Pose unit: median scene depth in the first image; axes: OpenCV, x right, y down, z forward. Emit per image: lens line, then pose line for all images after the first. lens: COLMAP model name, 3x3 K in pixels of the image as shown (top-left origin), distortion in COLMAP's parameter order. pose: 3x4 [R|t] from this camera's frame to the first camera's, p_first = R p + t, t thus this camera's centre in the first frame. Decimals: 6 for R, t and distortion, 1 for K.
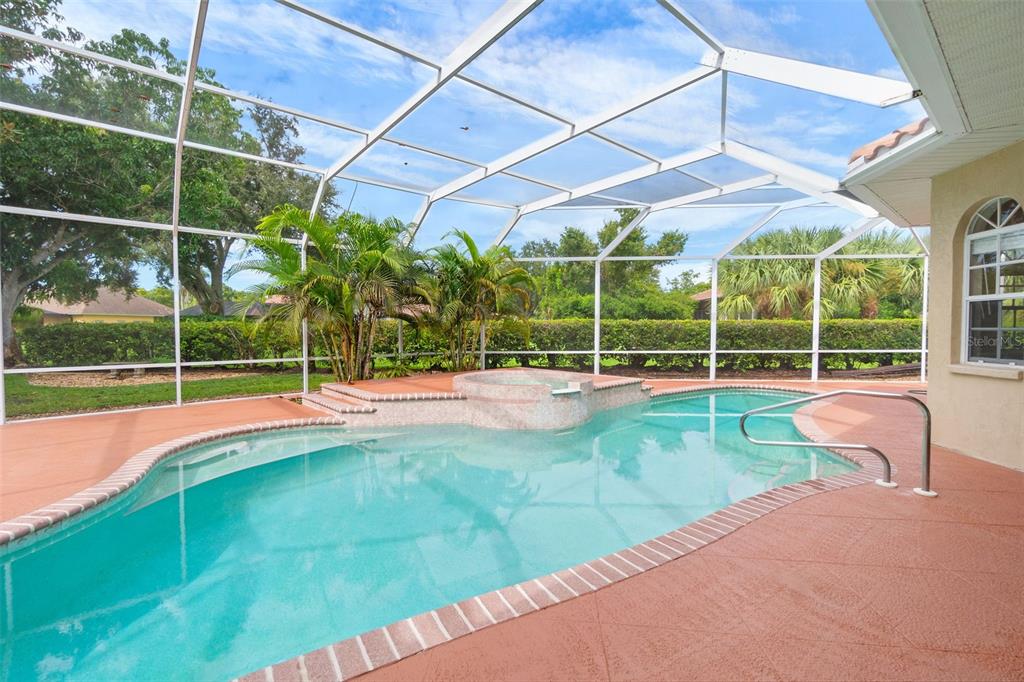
lens RADIAL K [[456.3, 0, 498.0], [0, 456.3, 343.3], [0, 0, 1]] dist [-0.003358, -0.000450]
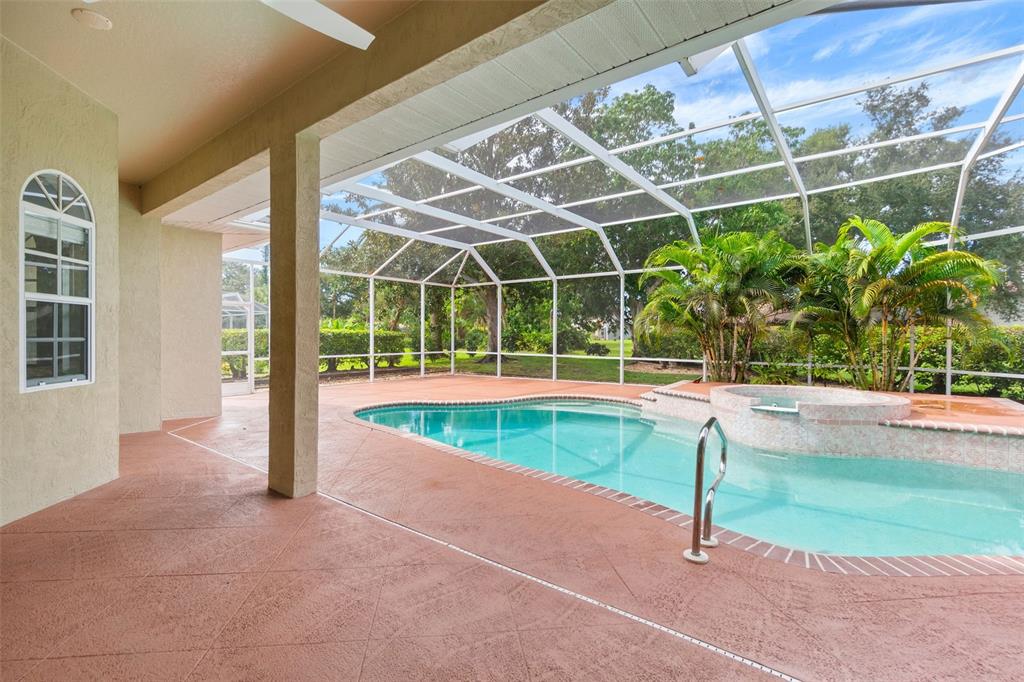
lens RADIAL K [[456.3, 0, 498.0], [0, 456.3, 343.3], [0, 0, 1]] dist [-0.003358, -0.000450]
pose [[0.229888, 0.026422, -0.972858, 0.898954], [-0.034746, 0.999217, 0.018928, -0.022680], [0.972597, 0.029452, 0.230626, 0.265237]]
